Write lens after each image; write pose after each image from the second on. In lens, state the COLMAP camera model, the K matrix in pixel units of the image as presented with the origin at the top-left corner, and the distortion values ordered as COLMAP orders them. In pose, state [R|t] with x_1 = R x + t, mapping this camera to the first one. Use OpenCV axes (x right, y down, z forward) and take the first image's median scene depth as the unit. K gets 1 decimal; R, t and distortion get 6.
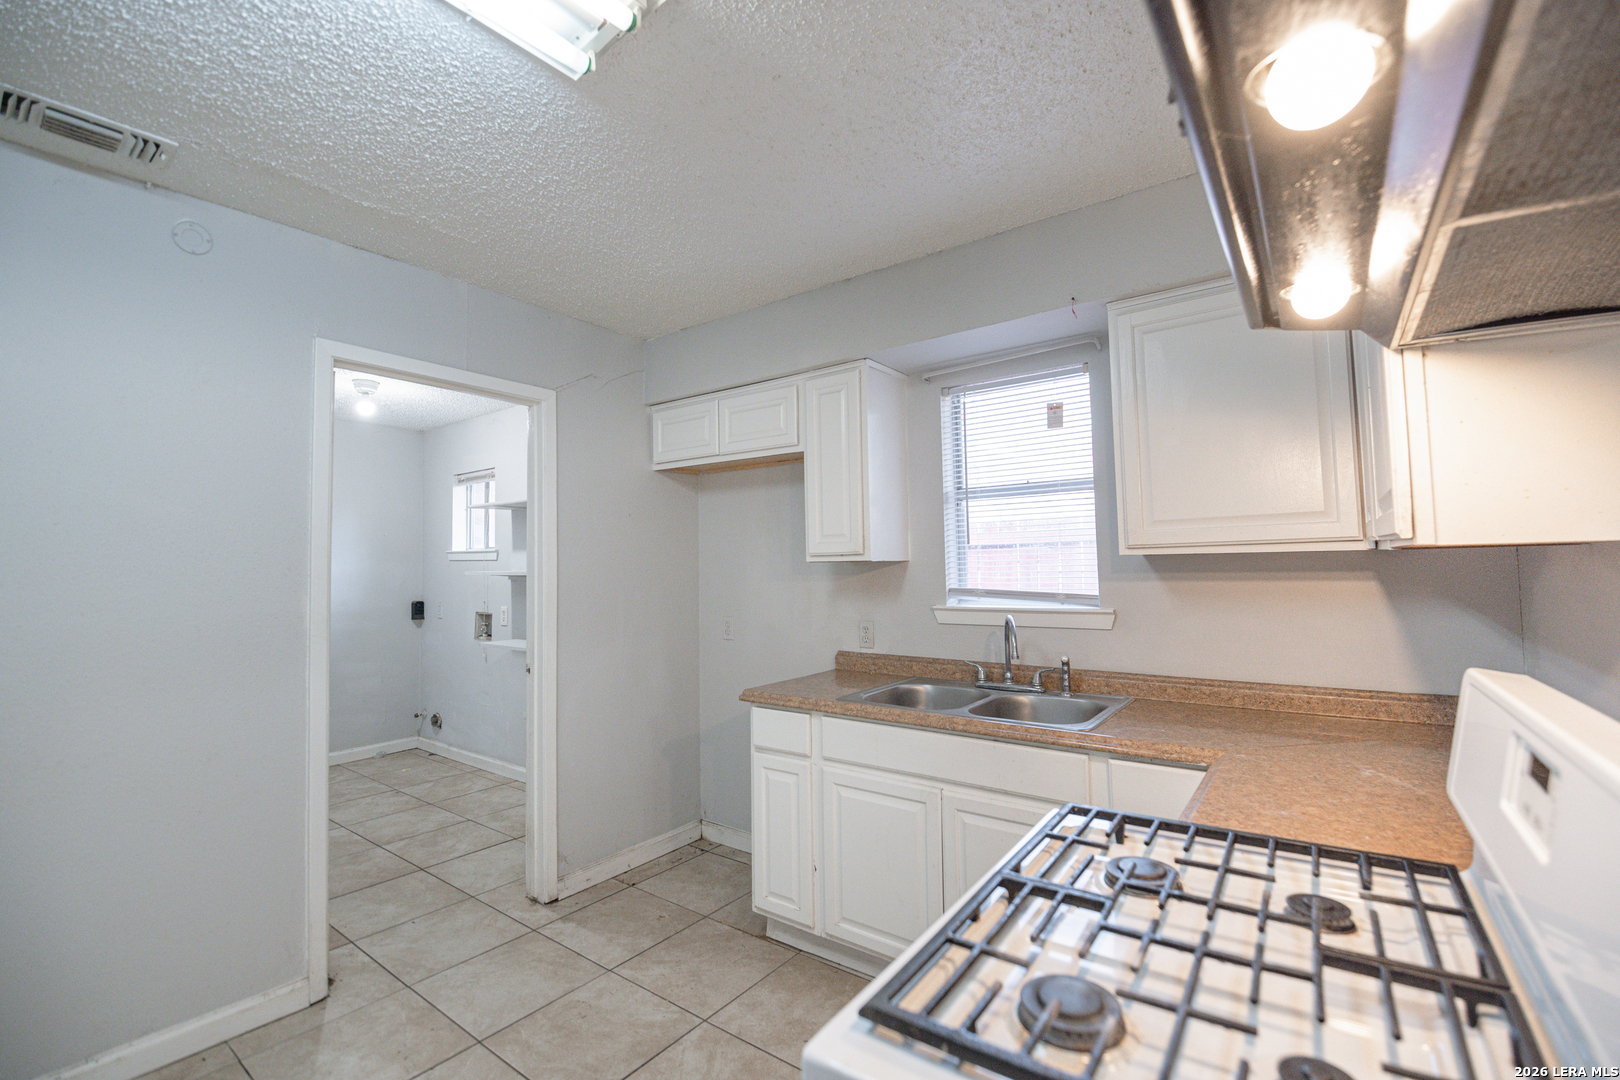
lens RADIAL K [[702.7, 0, 812.7], [0, 702.7, 525.7], [0, 0, 1]] dist [-0.008000, -0.003591]
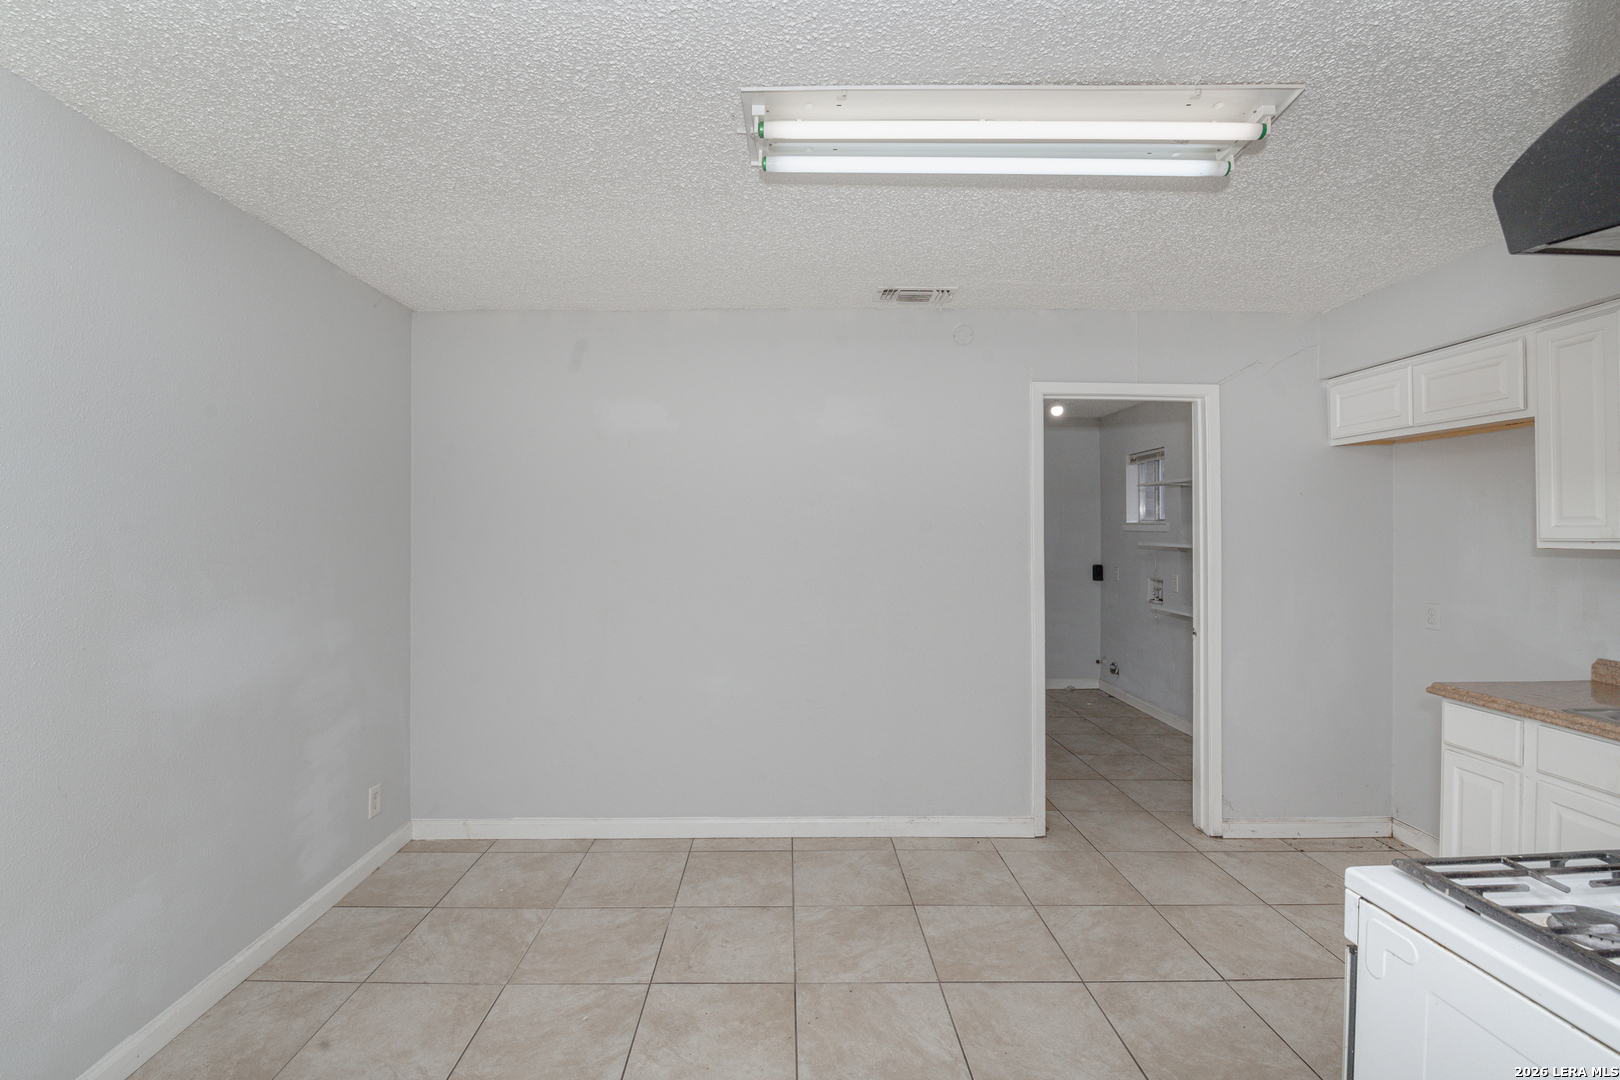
lens RADIAL K [[702.7, 0, 795.2], [0, 702.7, 530.8], [0, 0, 1]] dist [-0.008000, -0.003591]
pose [[0.610746, 0.014428, -0.791695, 0.101486], [0.034169, 0.998422, 0.044555, -0.035613], [0.791089, -0.054263, 0.609290, -0.208495]]
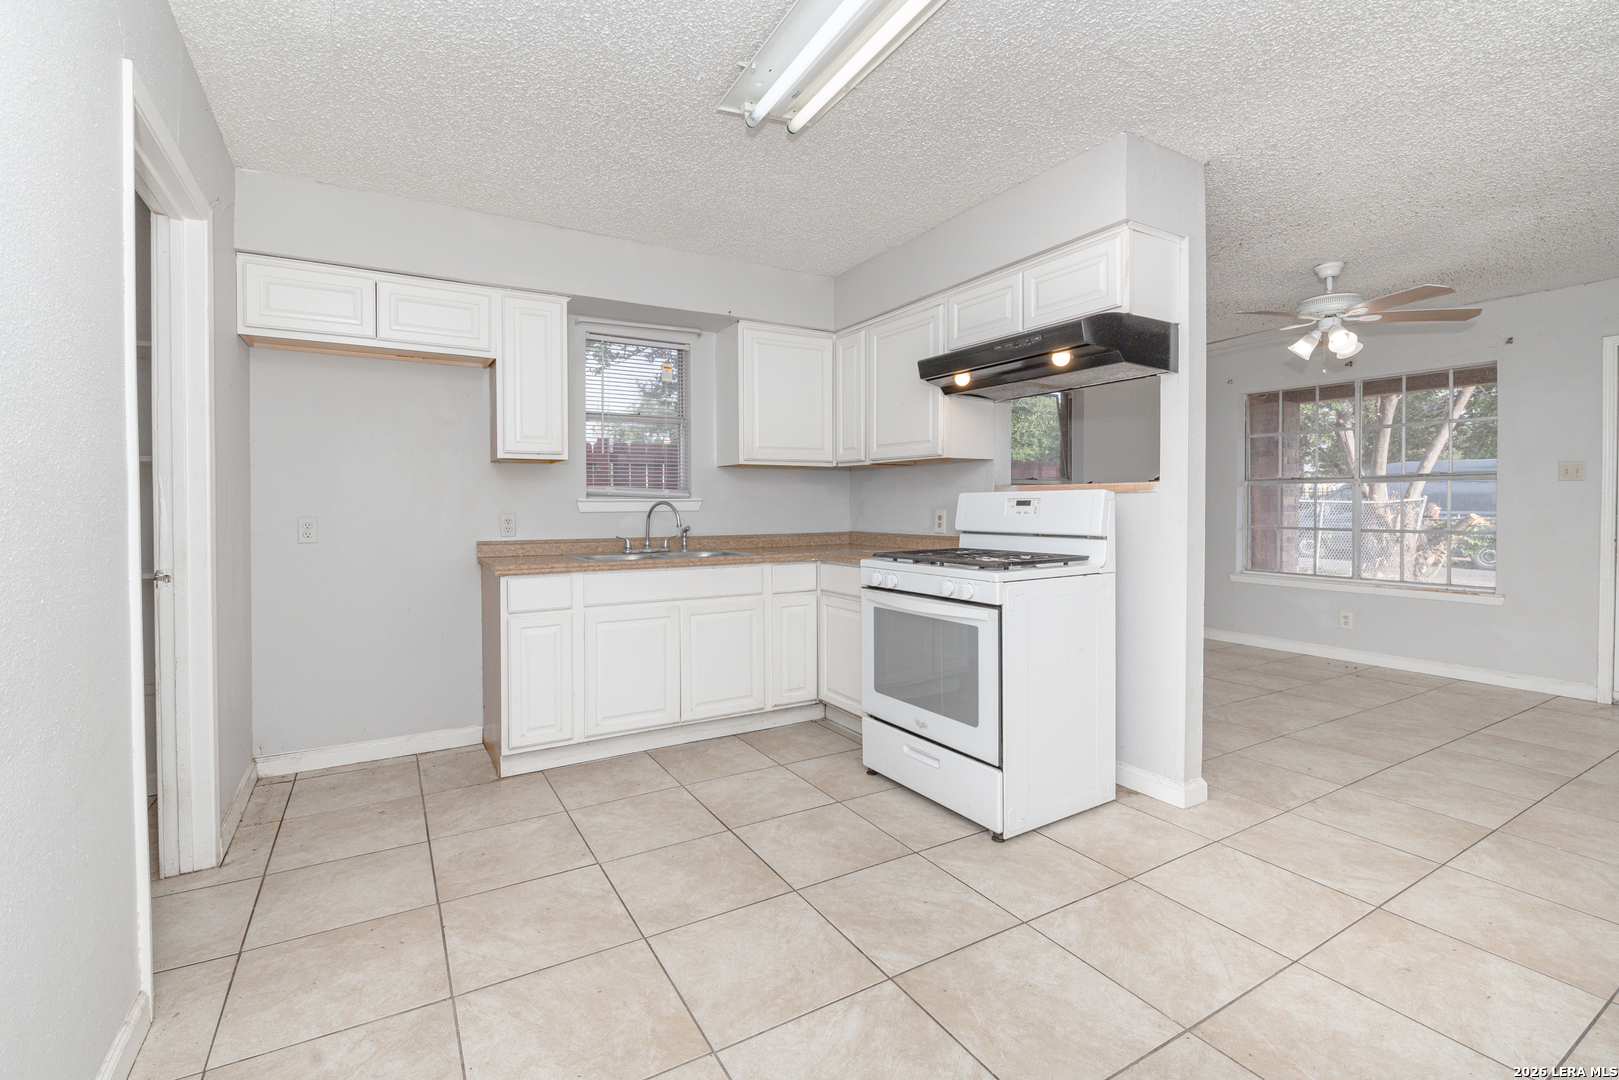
lens RADIAL K [[702.3, 0, 782.0], [0, 702.3, 510.5], [0, 0, 1]] dist [-0.008000, -0.003591]
pose [[0.396661, 0.014609, 0.917849, -0.823460], [-0.057974, 0.998276, 0.009165, 0.094733], [-0.916133, -0.056847, 0.396824, 0.124095]]
